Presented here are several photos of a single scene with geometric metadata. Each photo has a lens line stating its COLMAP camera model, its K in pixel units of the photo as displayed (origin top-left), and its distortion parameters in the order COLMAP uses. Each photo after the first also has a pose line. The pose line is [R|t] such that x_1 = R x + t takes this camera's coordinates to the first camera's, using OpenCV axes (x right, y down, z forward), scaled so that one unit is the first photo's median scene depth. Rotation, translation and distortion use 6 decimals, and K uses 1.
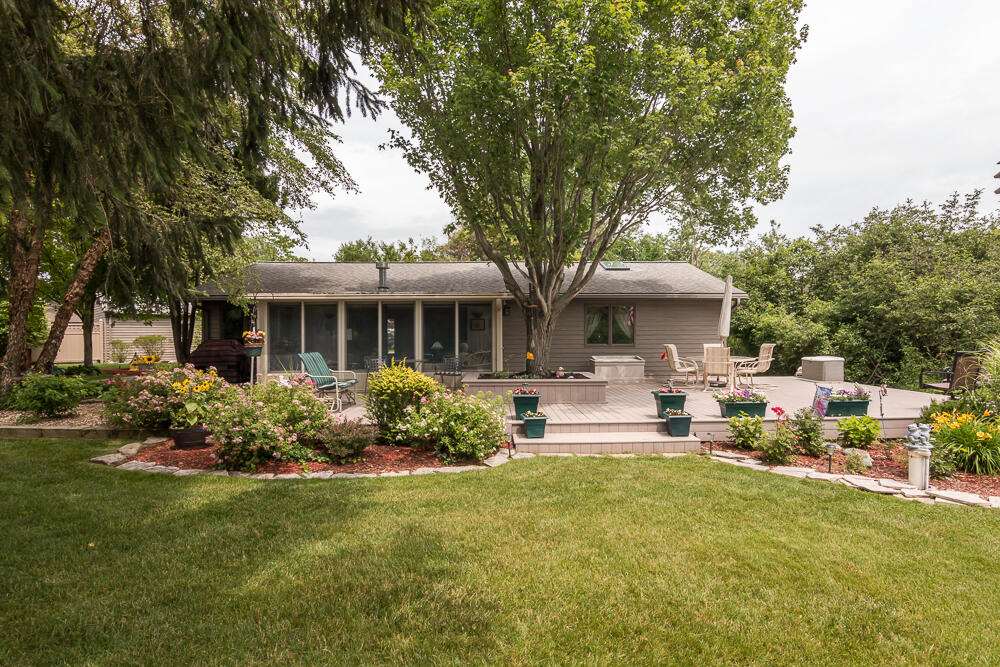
lens RADIAL K [[532.8, 0, 503.1], [0, 532.8, 339.8], [0, 0, 1]] dist [-0.004933, -0.000557]
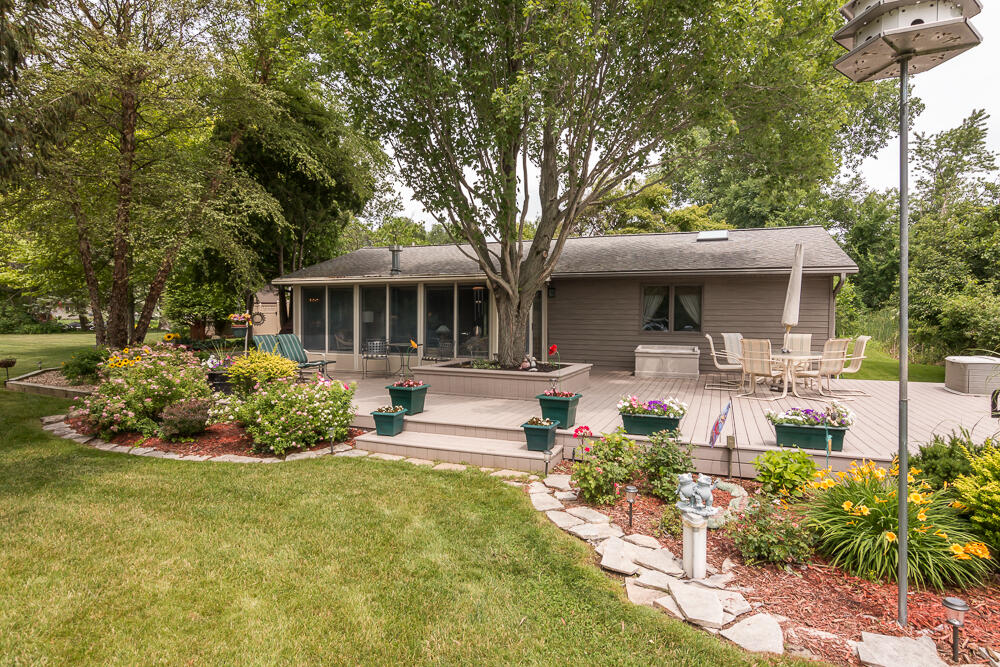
lens RADIAL K [[547.5, 0, 500.0], [0, 547.5, 333.5], [0, 0, 1]] dist [0.002327, 0.000107]
pose [[0.916560, 0.023398, -0.399212, 0.362984], [-0.013880, 0.999547, 0.026716, -0.009643], [0.399656, -0.018946, 0.916469, 0.140025]]
